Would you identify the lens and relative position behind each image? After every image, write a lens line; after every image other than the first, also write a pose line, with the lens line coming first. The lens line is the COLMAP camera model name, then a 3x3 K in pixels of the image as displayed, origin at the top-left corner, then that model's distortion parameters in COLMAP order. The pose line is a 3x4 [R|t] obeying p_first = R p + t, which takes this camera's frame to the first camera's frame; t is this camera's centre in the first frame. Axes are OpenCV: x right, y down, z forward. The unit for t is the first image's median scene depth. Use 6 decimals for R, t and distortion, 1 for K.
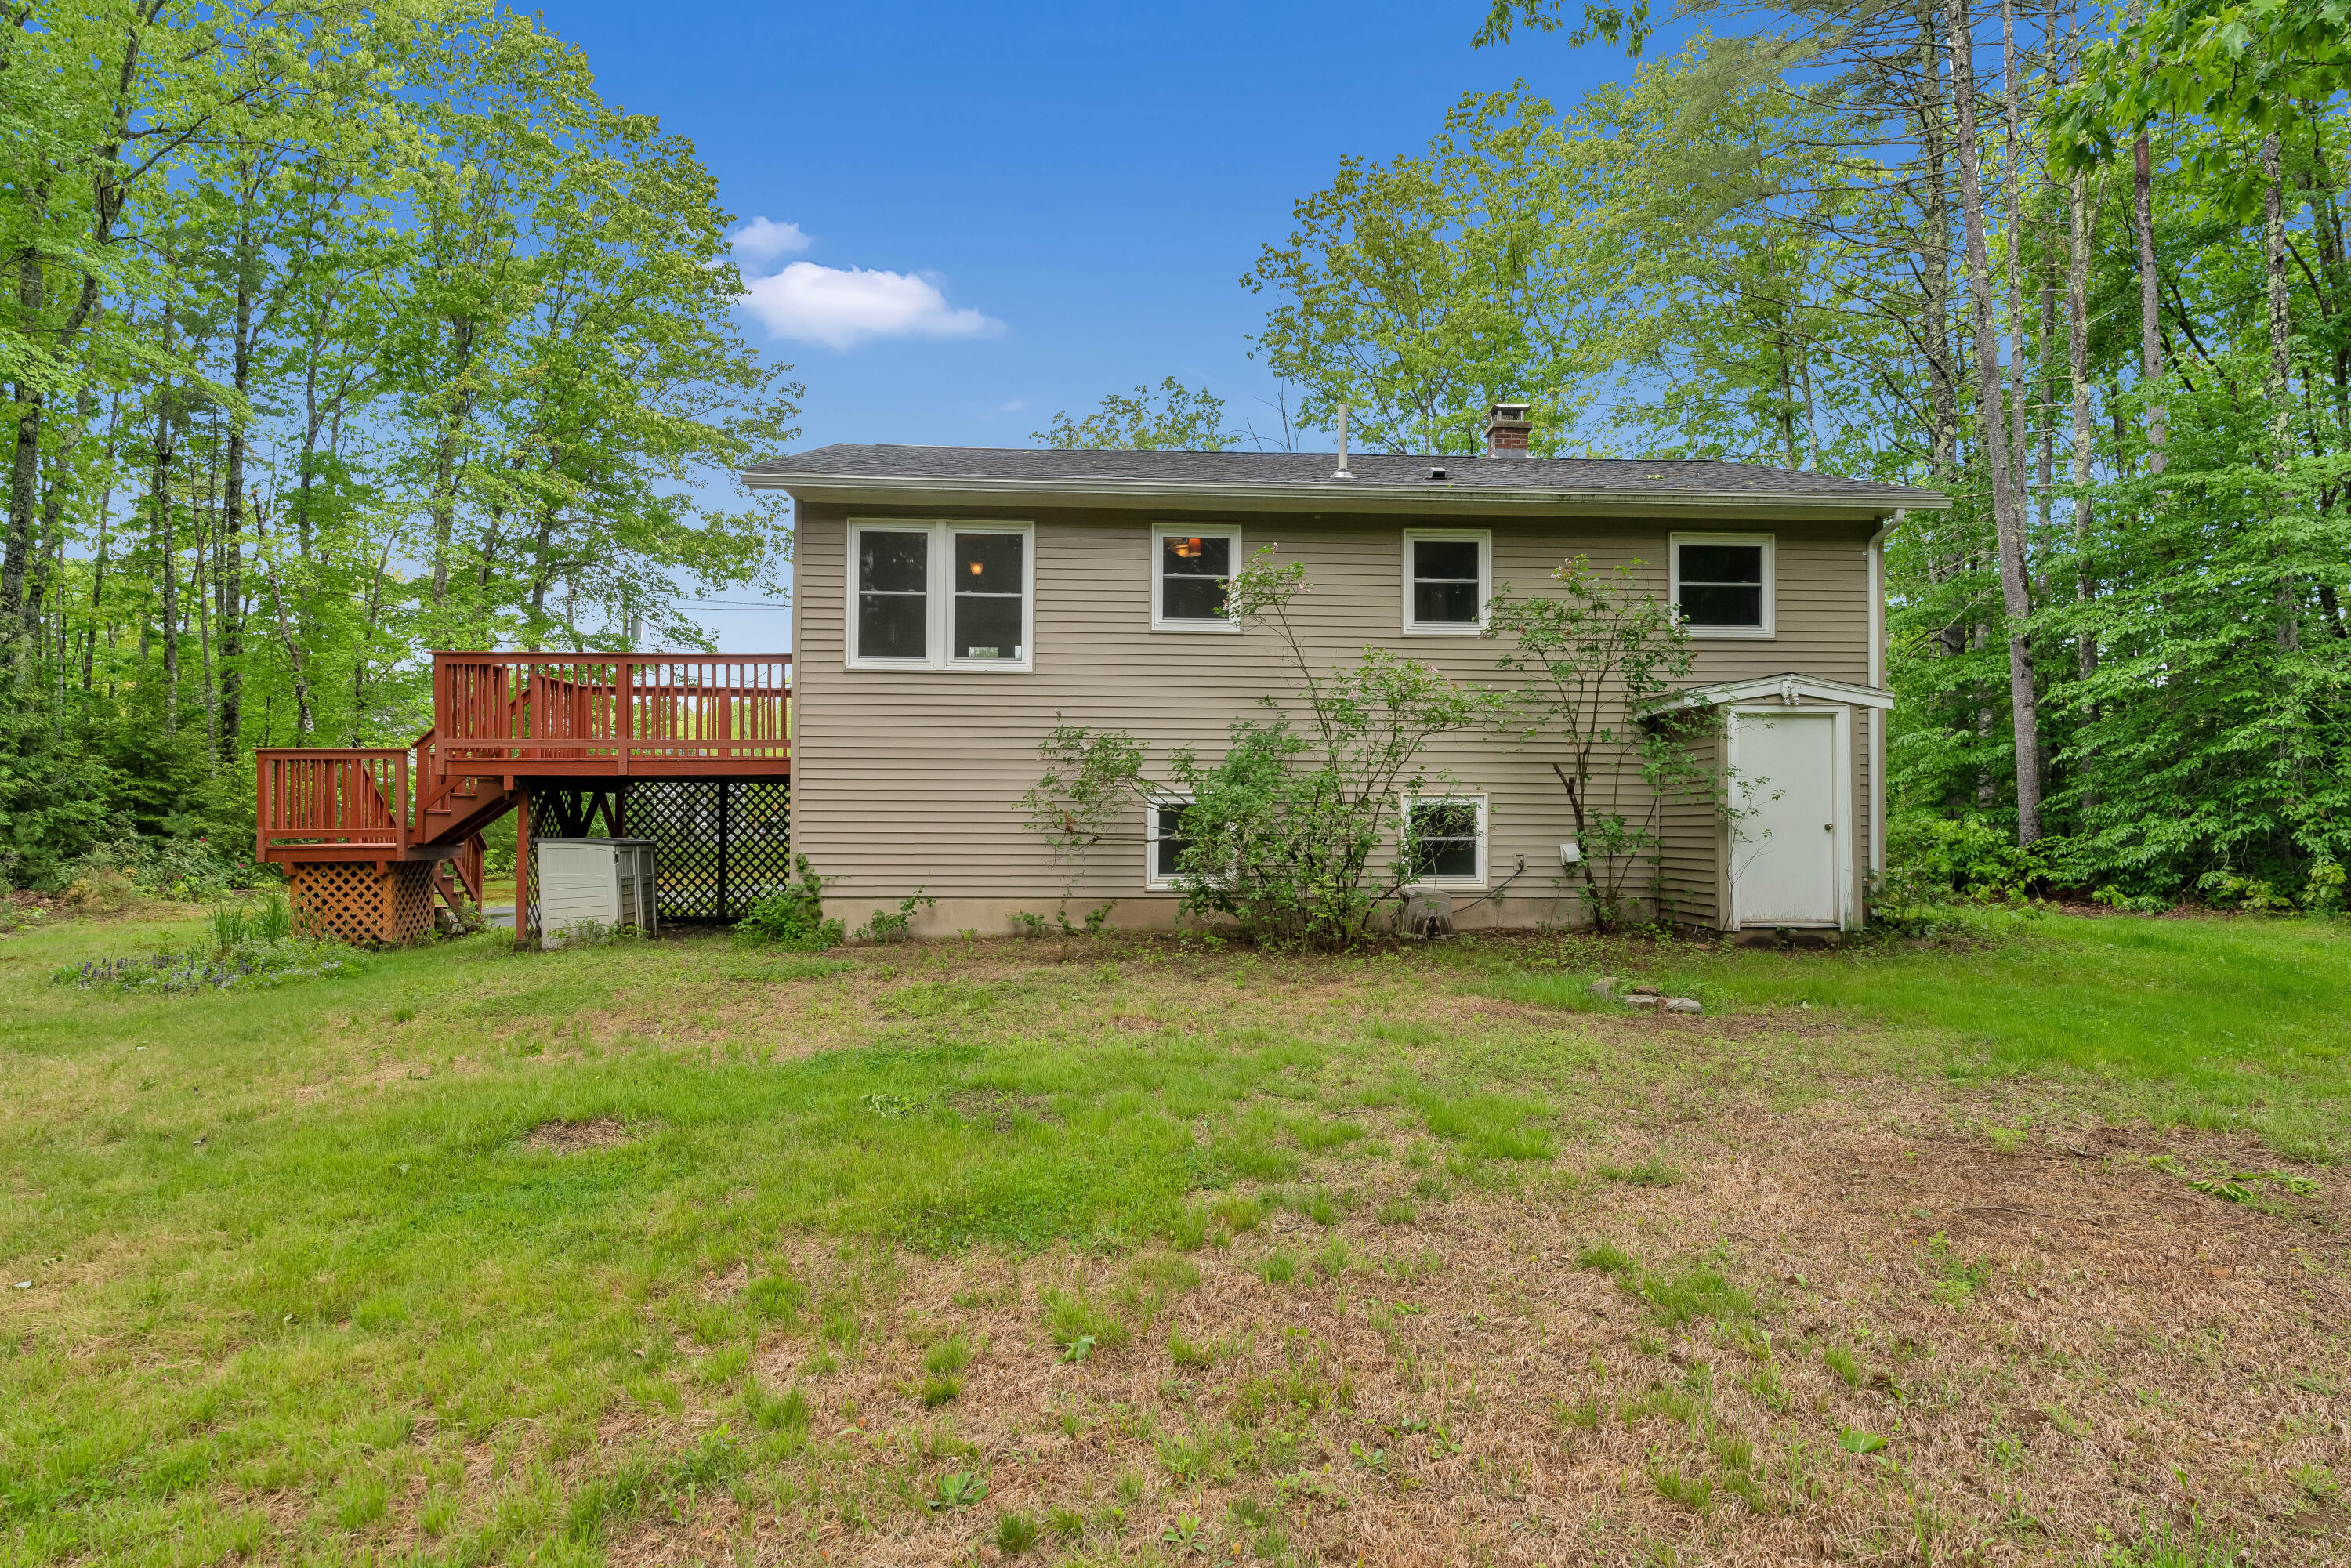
lens RADIAL K [[1382.9, 0, 1175.6], [0, 1382.9, 775.7], [0, 0, 1]] dist [0.004225, 0.000644]
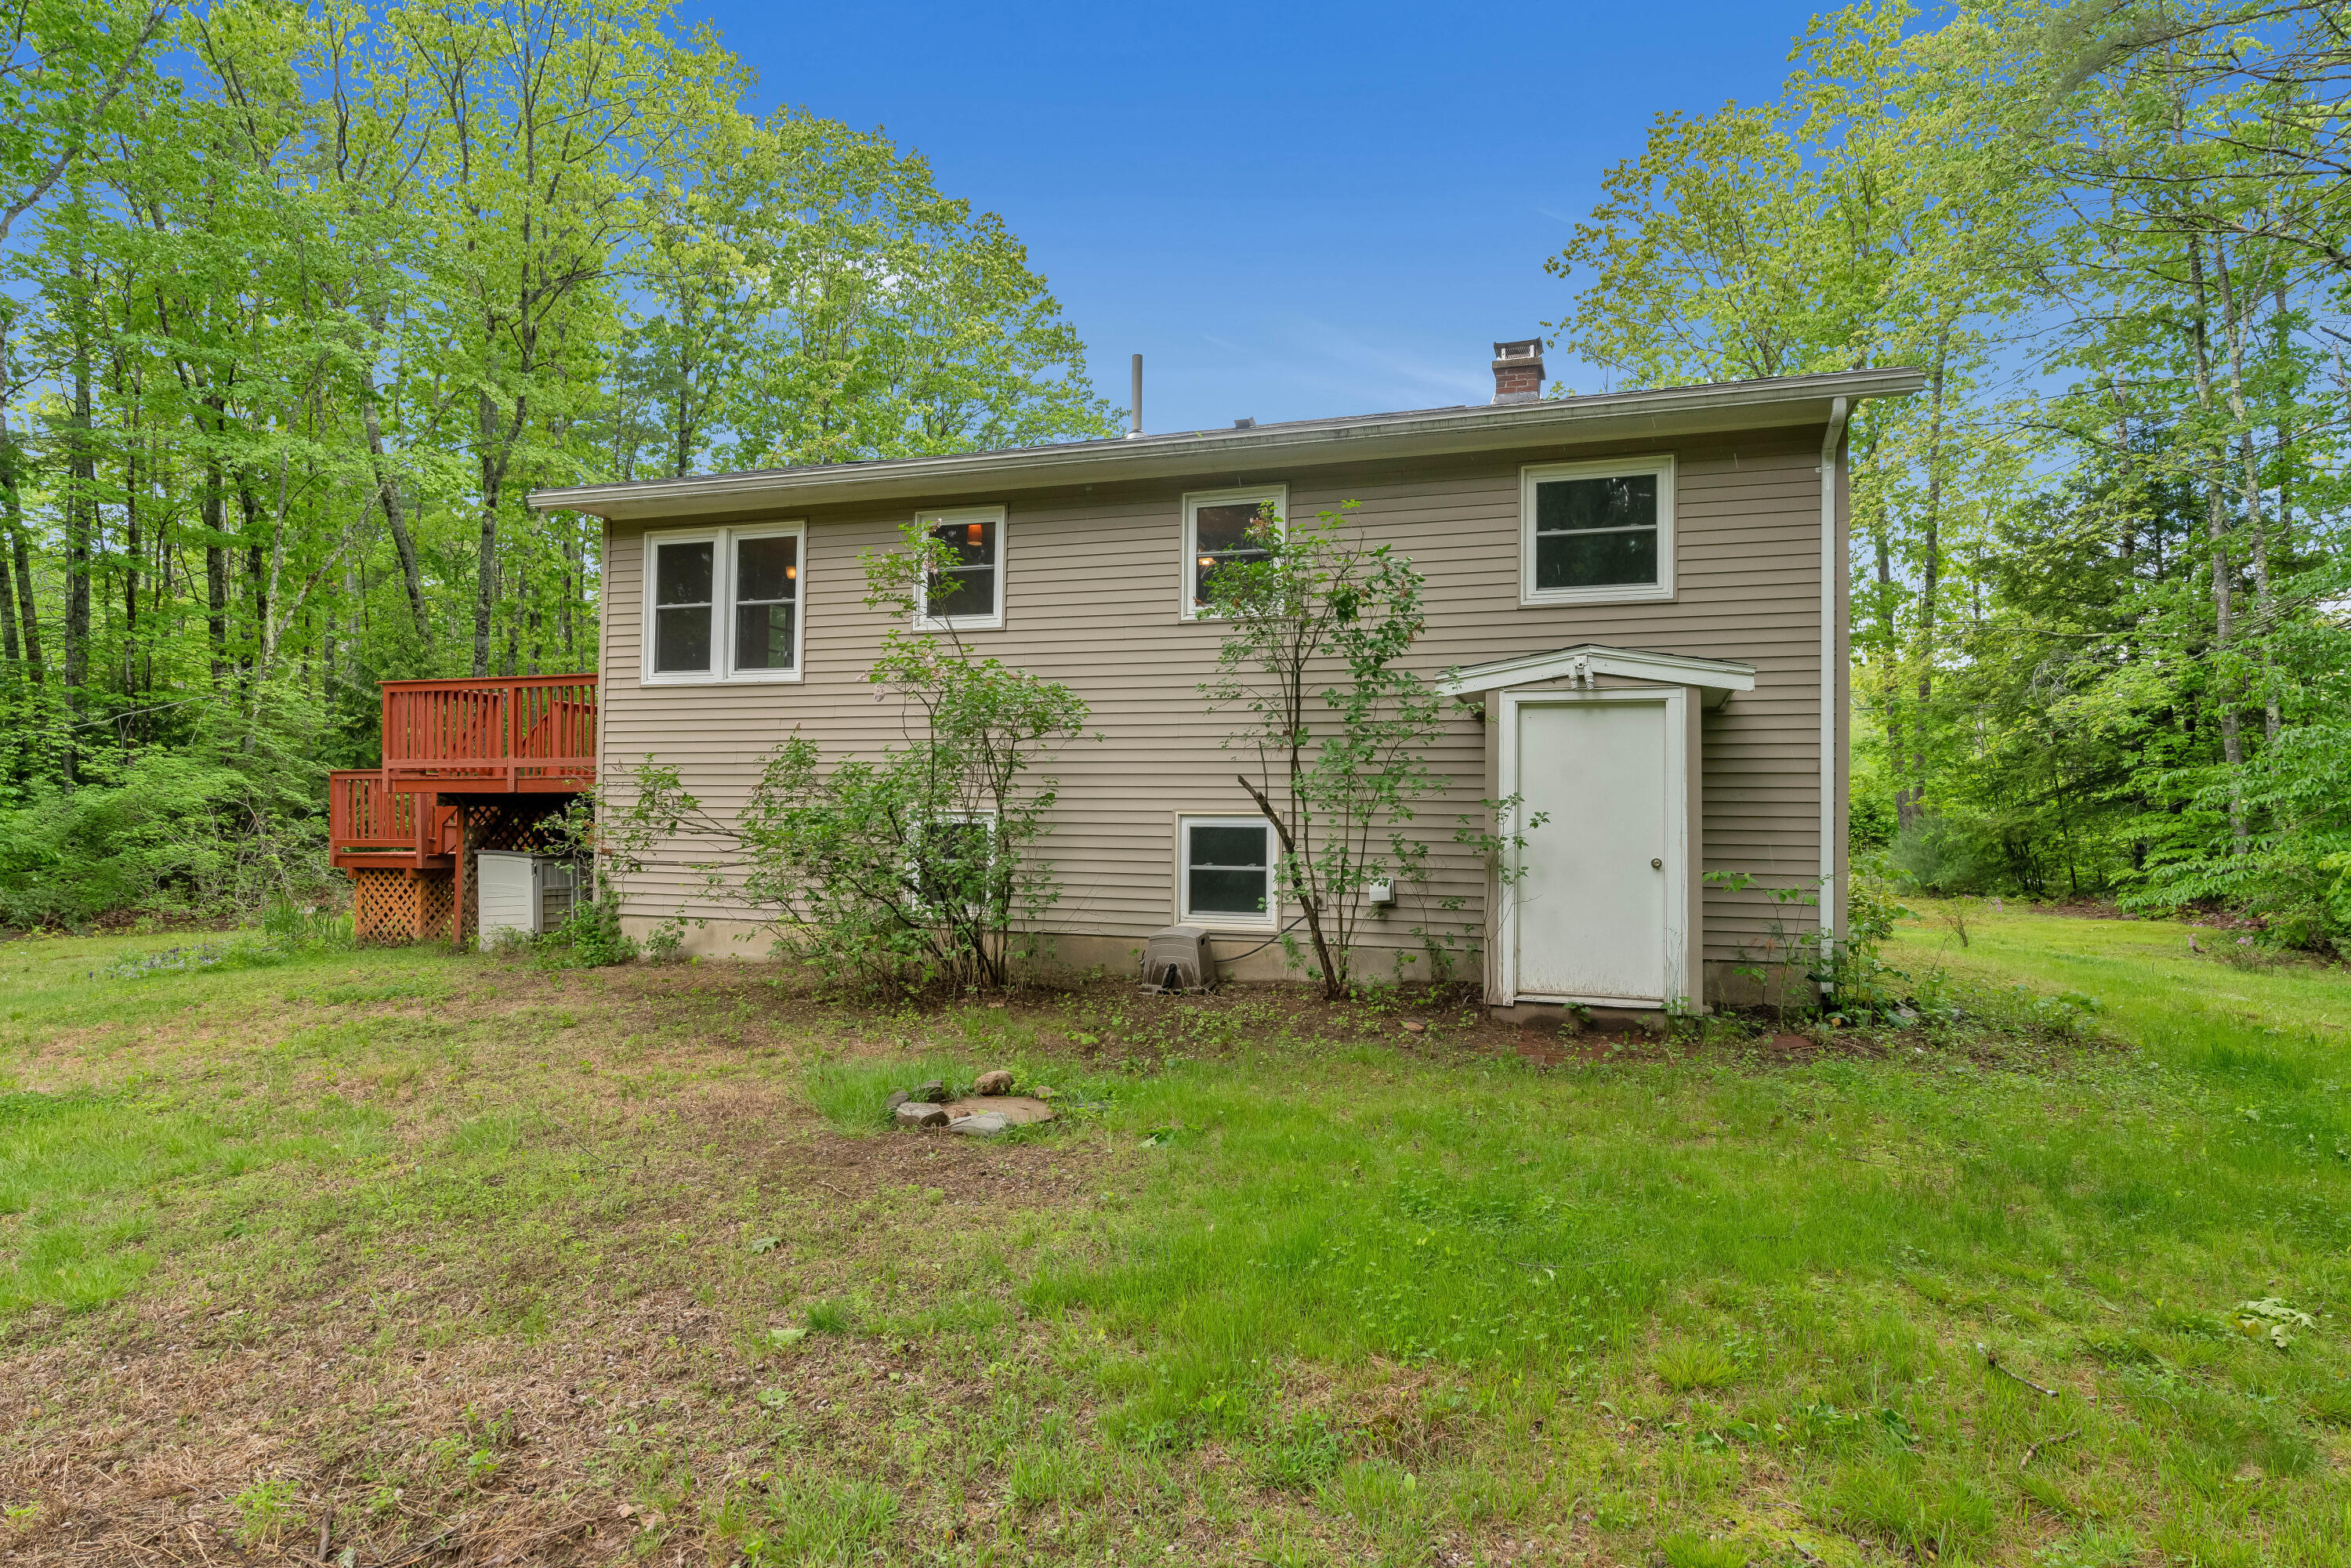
lens RADIAL K [[1283.8, 0, 1175.4], [0, 1283.8, 793.0], [0, 0, 1]] dist [-0.002344, -0.000827]
pose [[0.925944, -0.002153, -0.377654, 0.458330], [0.002988, 0.999994, 0.001626, -0.000051], [0.377648, -0.002634, 0.925946, 0.290622]]
